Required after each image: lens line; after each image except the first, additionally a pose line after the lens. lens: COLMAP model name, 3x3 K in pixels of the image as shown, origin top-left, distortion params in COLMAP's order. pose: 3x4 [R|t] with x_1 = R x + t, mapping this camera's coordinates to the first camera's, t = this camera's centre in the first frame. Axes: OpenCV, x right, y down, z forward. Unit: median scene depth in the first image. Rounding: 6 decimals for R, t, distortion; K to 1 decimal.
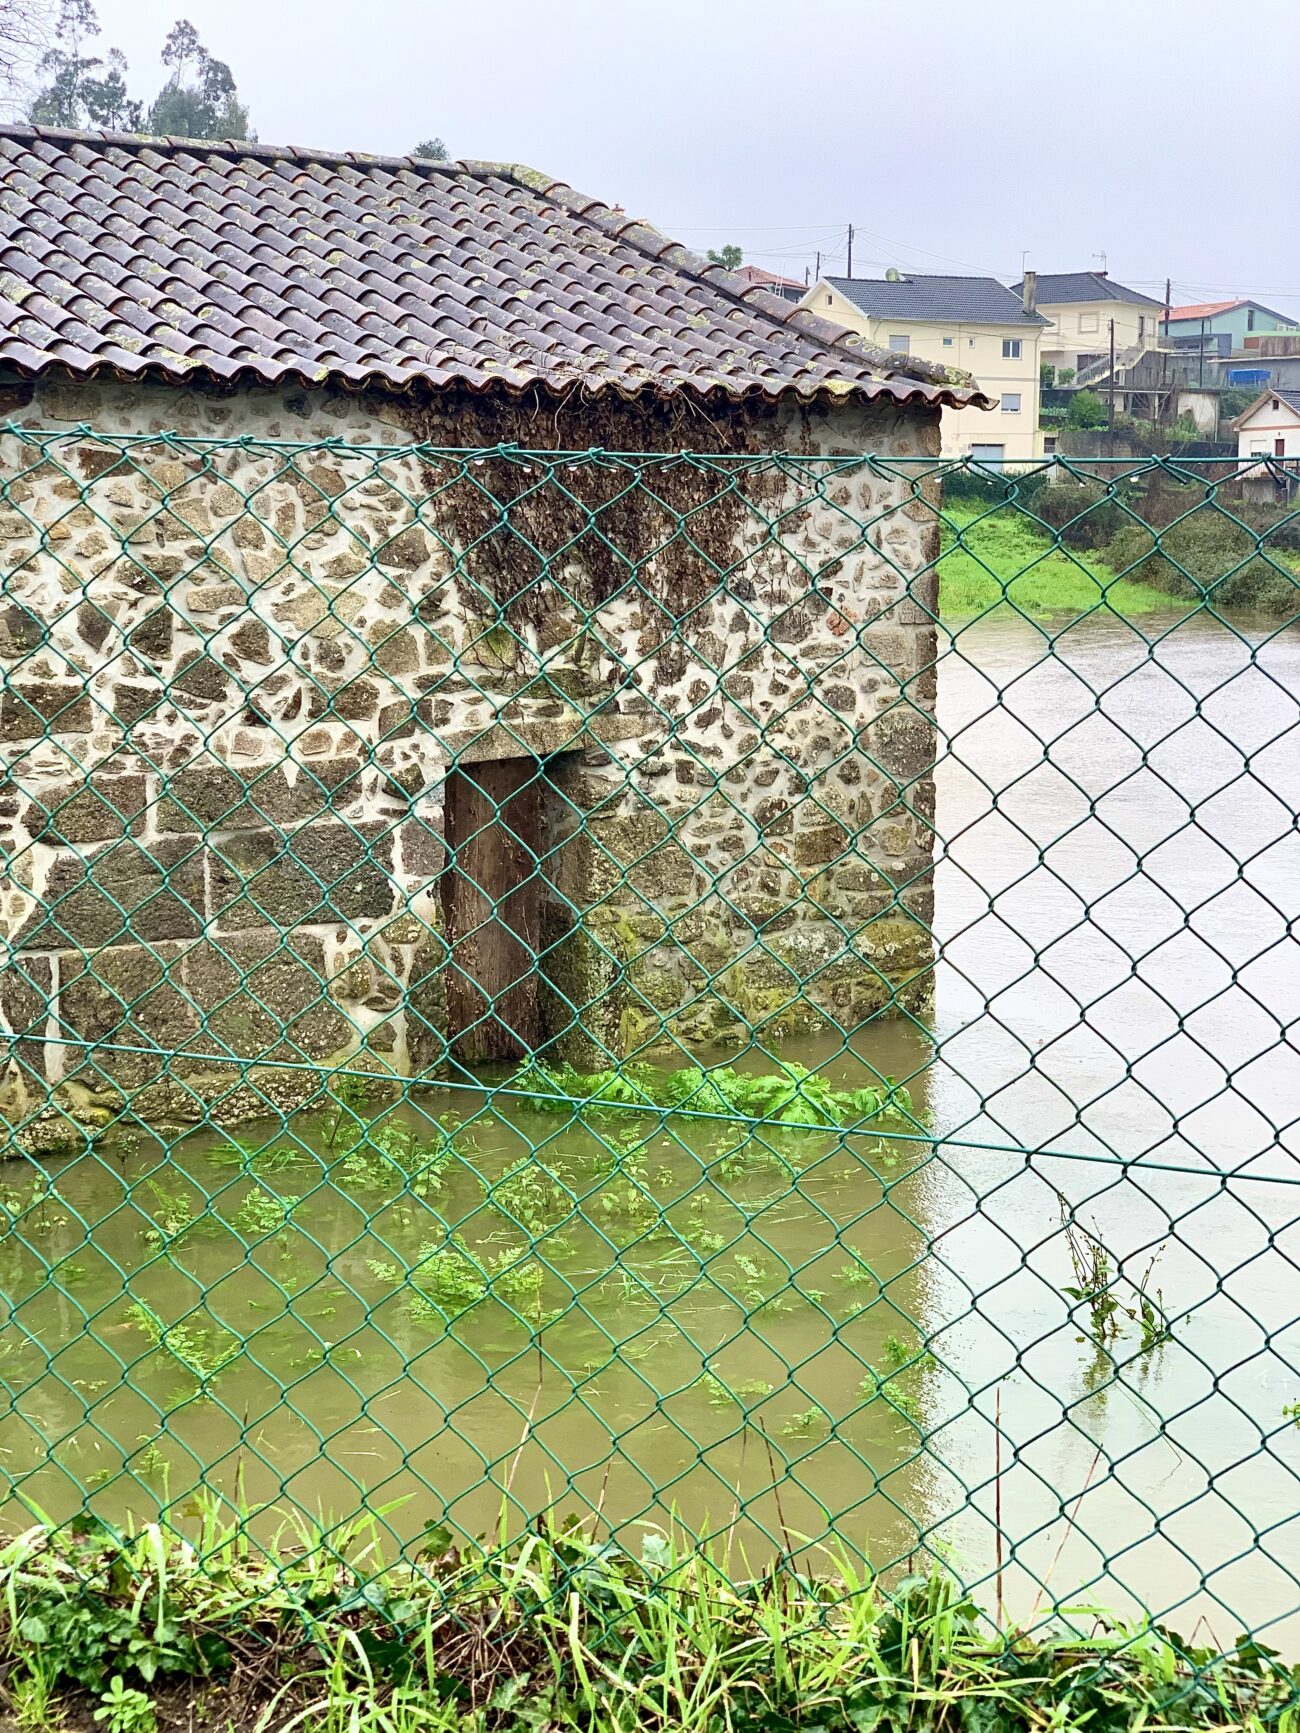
lens RADIAL K [[2419.5, 0, 698.2], [0, 2419.5, 867.2], [0, 0, 1]] dist [0.025993, -0.169892]
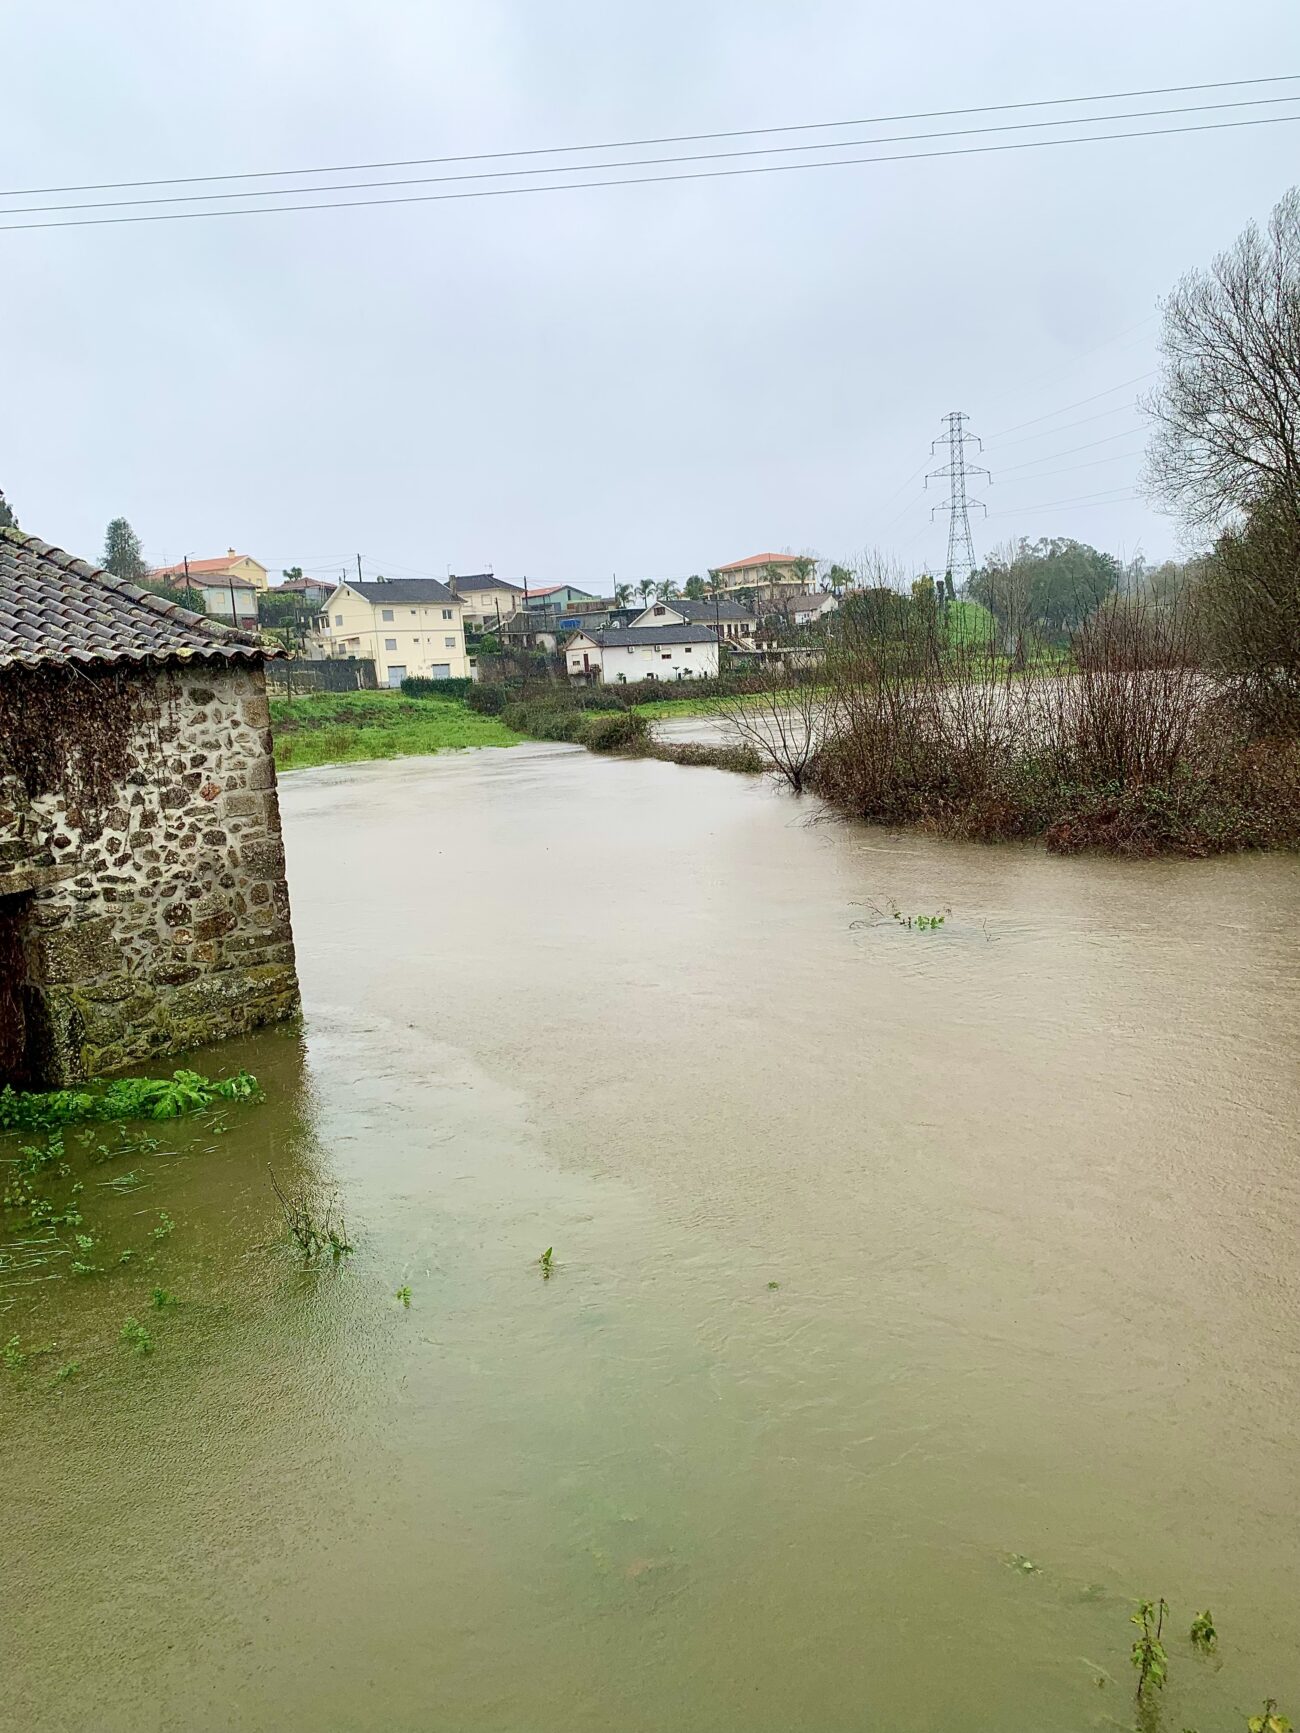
lens RADIAL K [[1235.6, 0, 651.9], [0, 1235.6, 889.4], [0, 0, 1]] dist [-0.002438, -0.115946]
pose [[0.958492, -0.104497, 0.265279, 0.121563], [0.102201, 0.994510, 0.022484, -0.023673], [-0.266172, 0.005561, 0.963910, 0.106535]]
